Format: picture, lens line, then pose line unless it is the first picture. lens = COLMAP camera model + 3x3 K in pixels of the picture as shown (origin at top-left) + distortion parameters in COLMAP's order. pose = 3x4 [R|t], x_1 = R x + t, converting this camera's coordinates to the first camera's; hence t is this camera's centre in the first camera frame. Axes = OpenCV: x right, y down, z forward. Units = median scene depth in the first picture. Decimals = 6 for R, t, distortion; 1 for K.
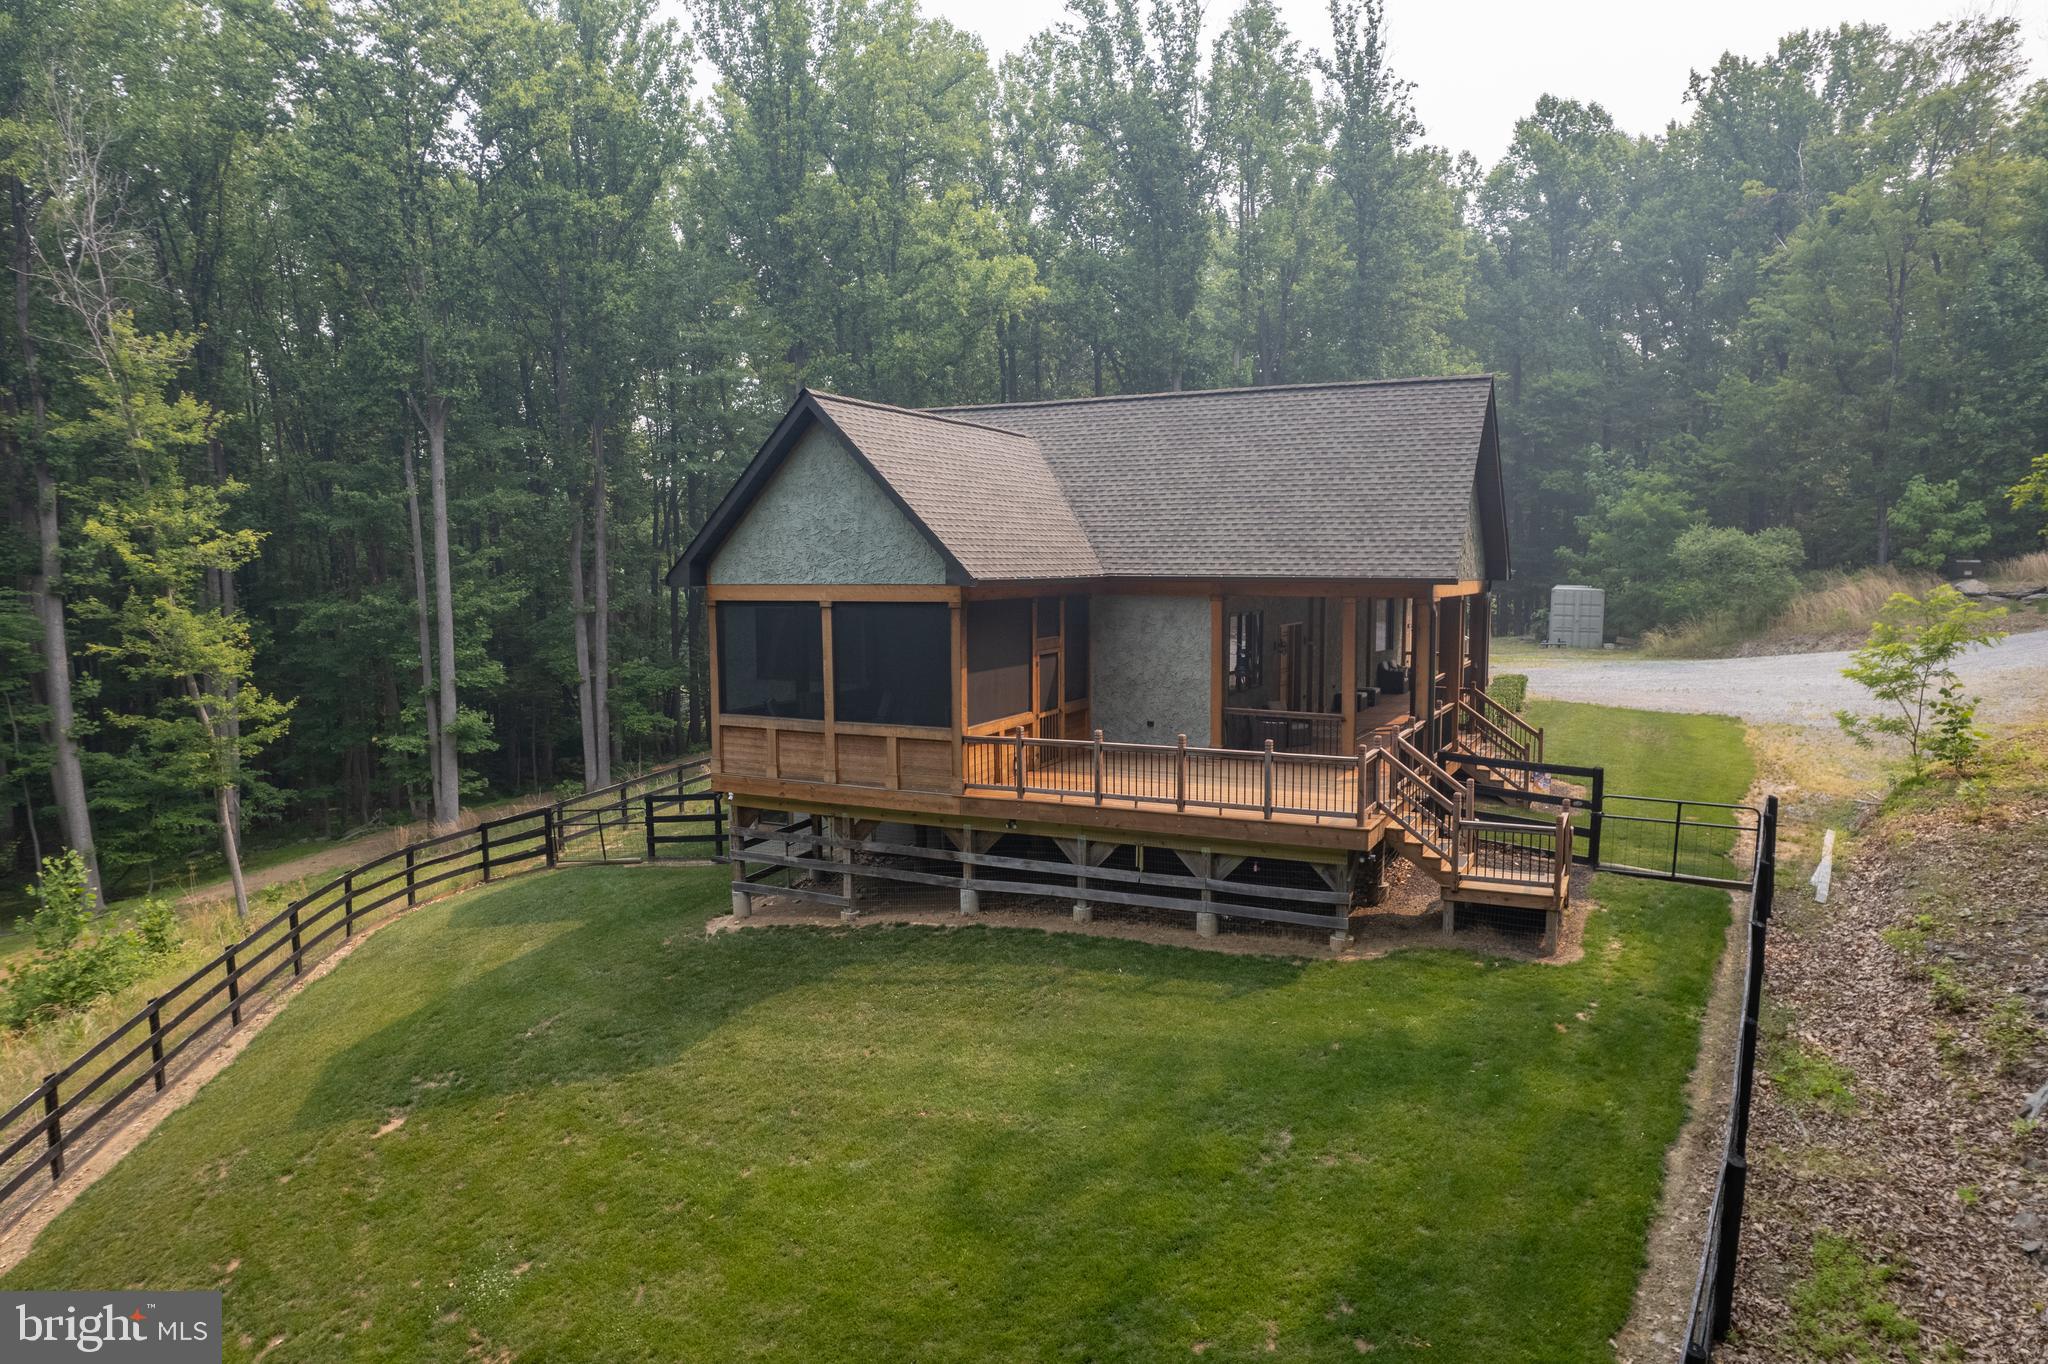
lens RADIAL K [[1317.9, 0, 1019.6], [0, 1317.9, 692.9], [0, 0, 1]] dist [-0.071719, 0.062705]
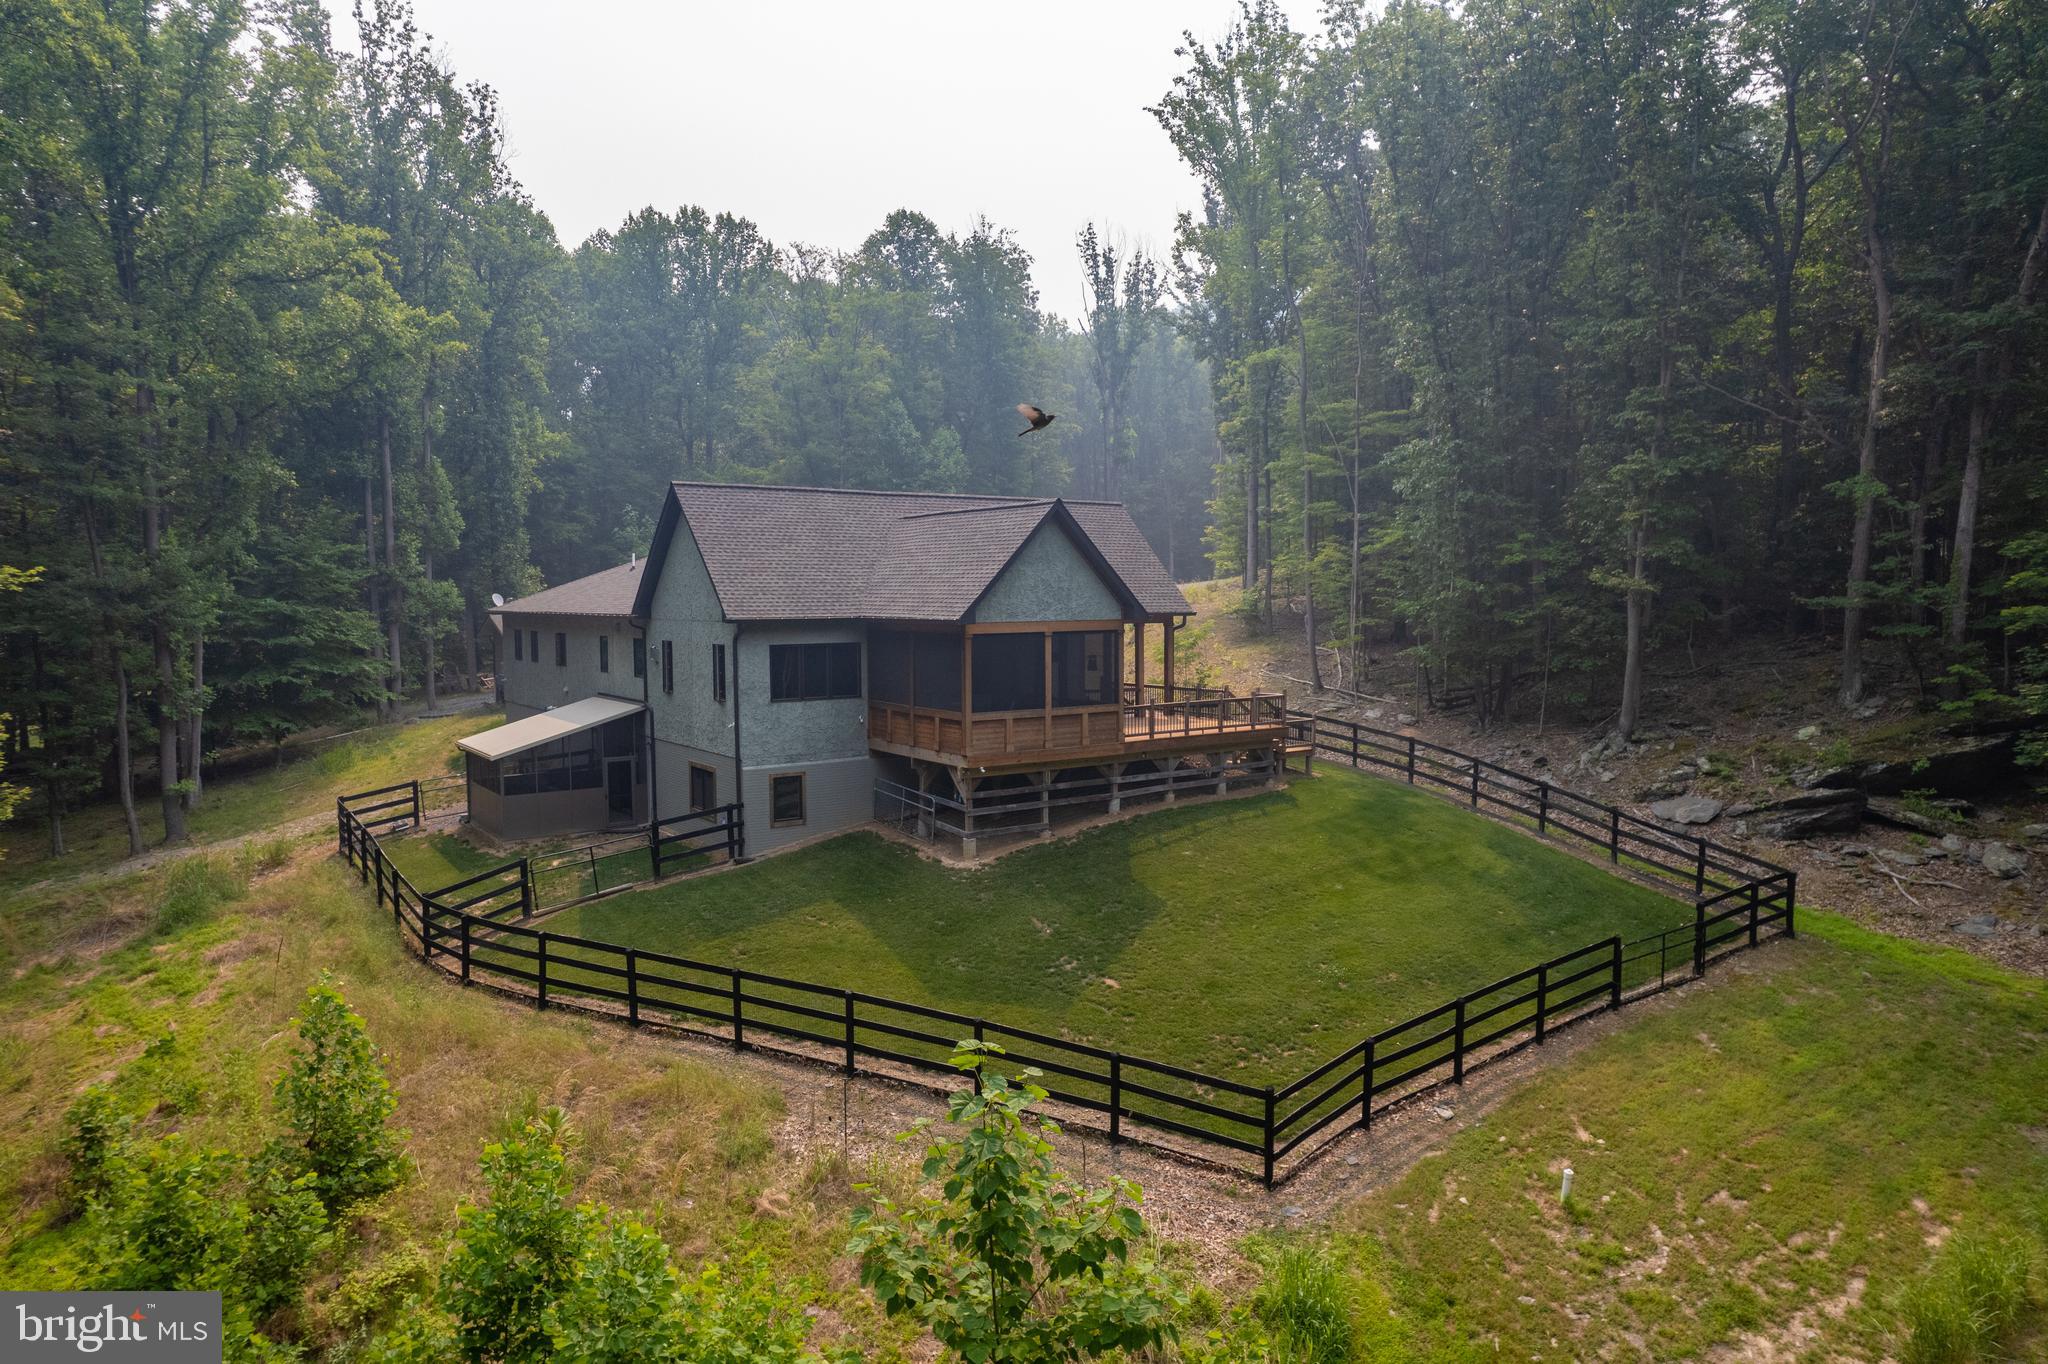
lens RADIAL K [[1317.9, 0, 1037.5], [0, 1317.9, 701.2], [0, 0, 1]] dist [-0.071719, 0.062705]
pose [[0.459262, -0.070948, 0.885463, -1.471095], [0.089139, 0.995455, 0.033528, -0.039113], [-0.883817, 0.063531, 0.463499, 0.274720]]
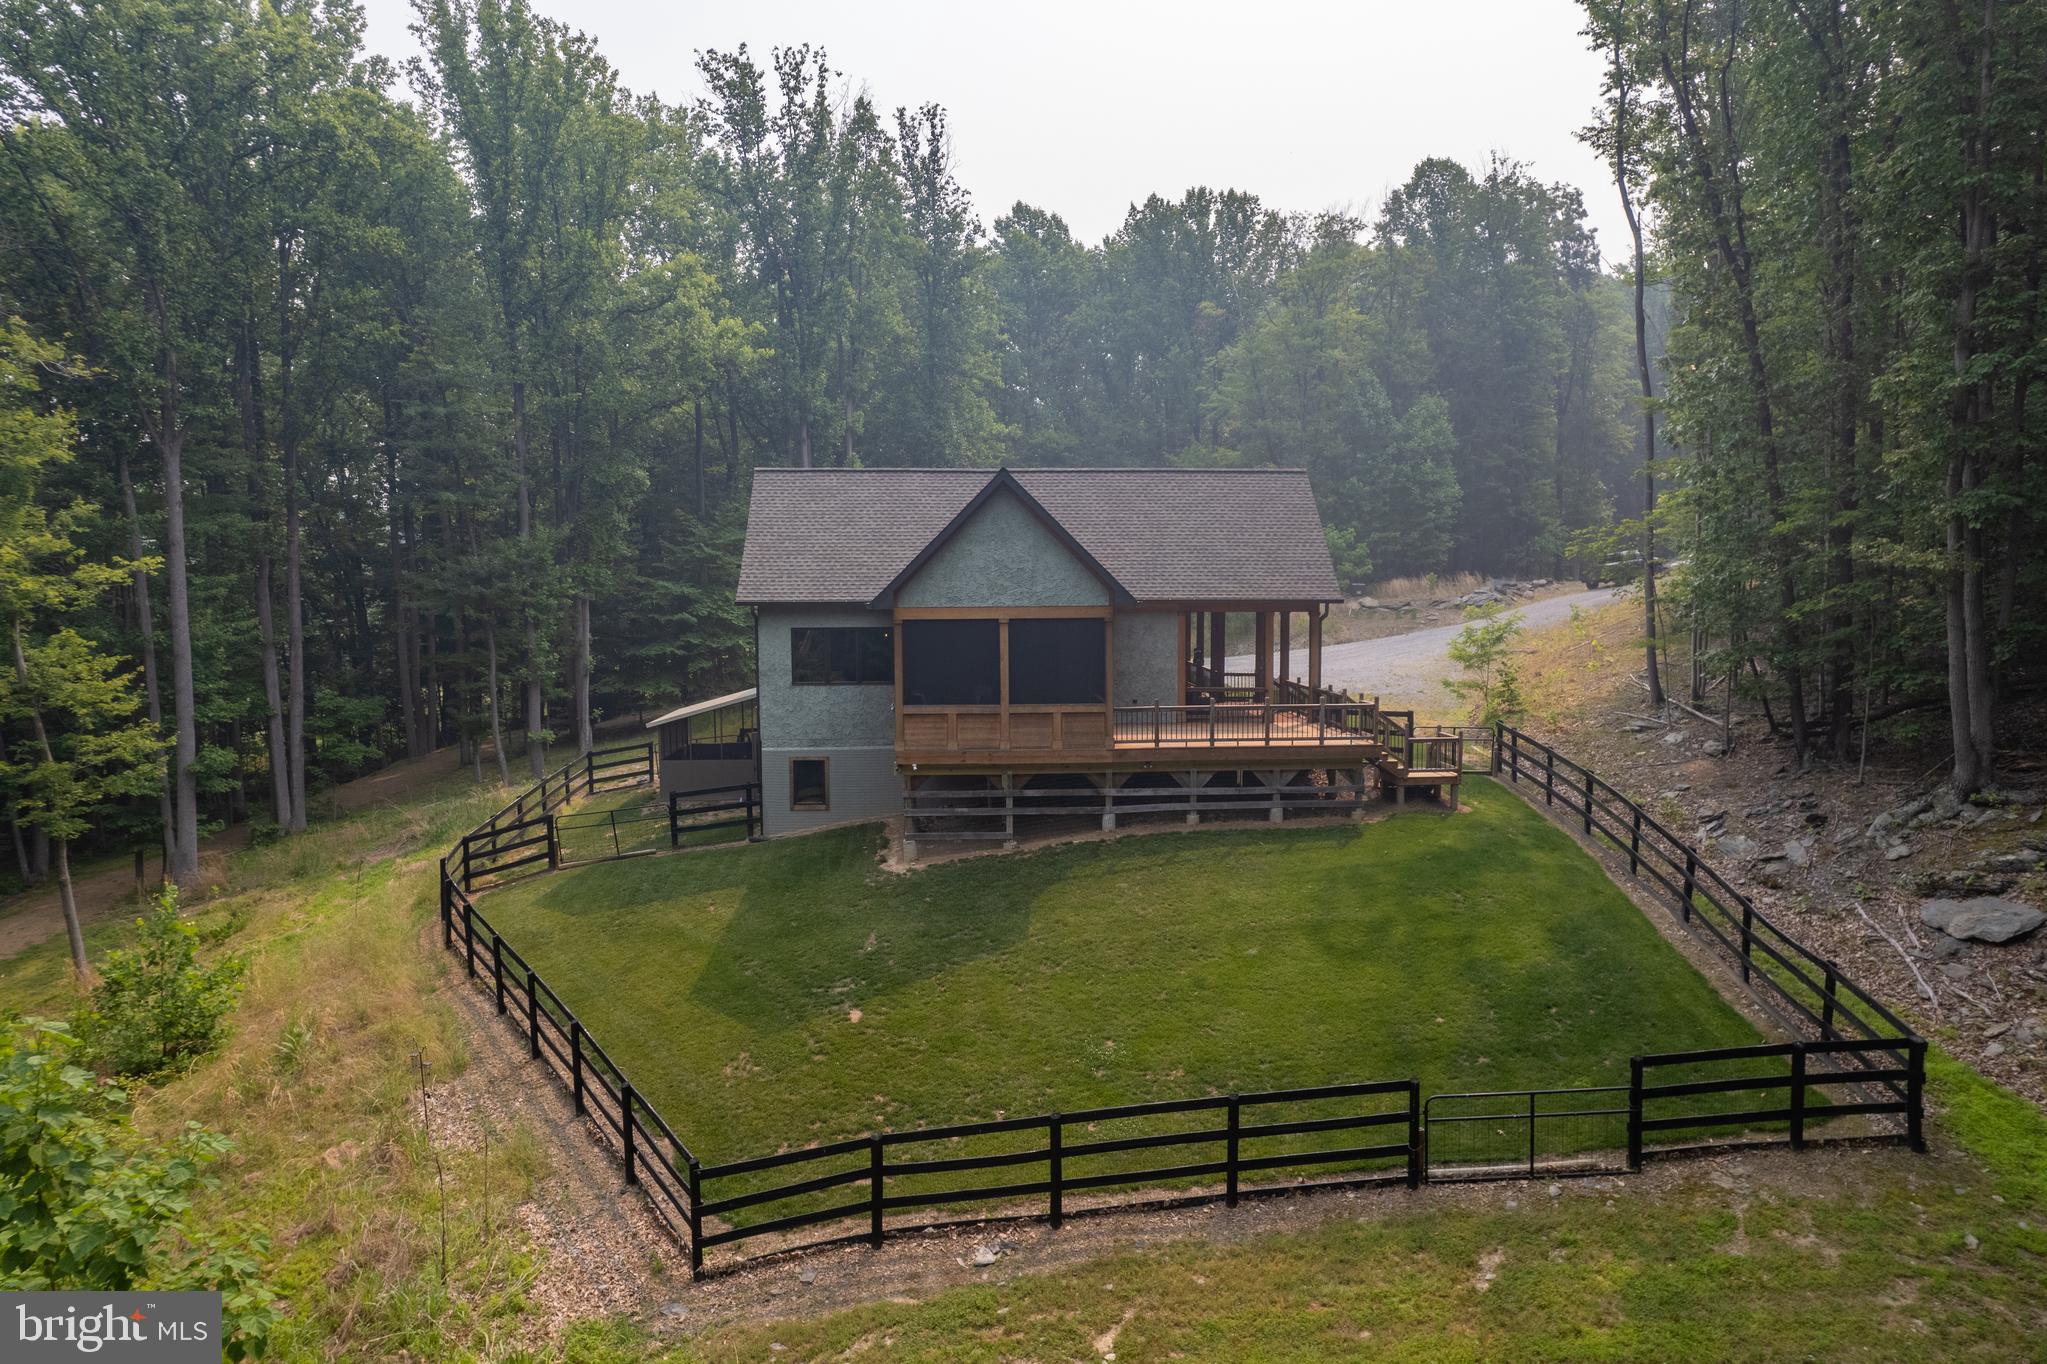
lens RADIAL K [[1317.2, 0, 1025.8], [0, 1317.2, 711.1], [0, 0, 1]] dist [-0.071719, 0.062705]
pose [[0.864275, -0.049256, 0.500602, -0.789145], [0.050606, 0.998659, 0.010891, 0.013432], [-0.500467, 0.015921, 0.865609, -0.207397]]
